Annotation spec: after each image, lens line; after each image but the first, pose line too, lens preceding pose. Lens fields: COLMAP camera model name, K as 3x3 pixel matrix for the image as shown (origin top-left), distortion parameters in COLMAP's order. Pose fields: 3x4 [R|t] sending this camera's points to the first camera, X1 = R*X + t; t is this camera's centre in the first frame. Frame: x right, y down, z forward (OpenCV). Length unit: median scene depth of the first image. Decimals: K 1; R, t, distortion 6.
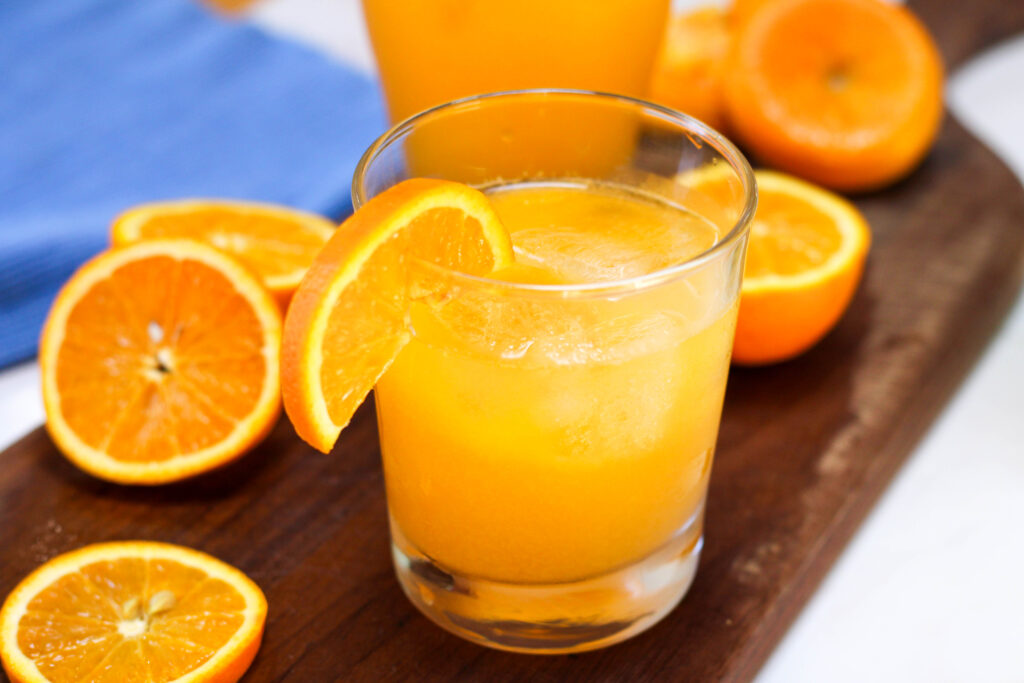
lens RADIAL K [[2571.7, 0, 506.4], [0, 2571.7, 340.2], [0, 0, 1]] dist [-0.186038, 0.000000]
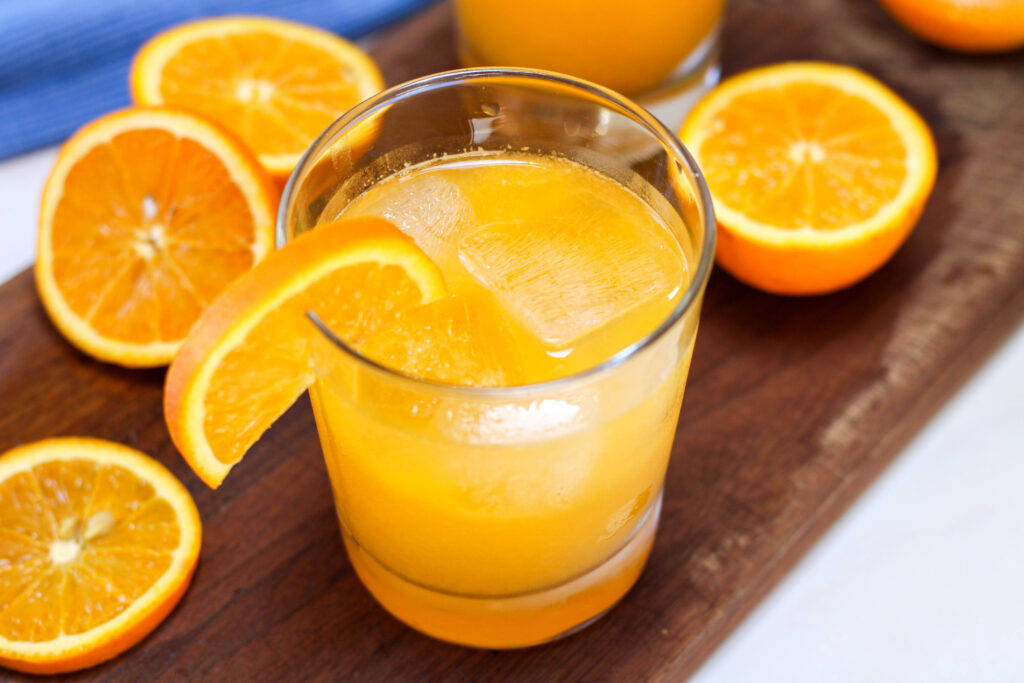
lens RADIAL K [[2571.7, 0, 514.6], [0, 2571.7, 344.0], [0, 0, 1]] dist [-0.186038, 0.000000]
pose [[0.977503, 0.153463, -0.144695, 0.150276], [-0.102394, 0.945025, 0.310554, -0.278648], [0.184399, -0.288752, 0.939478, 0.110544]]
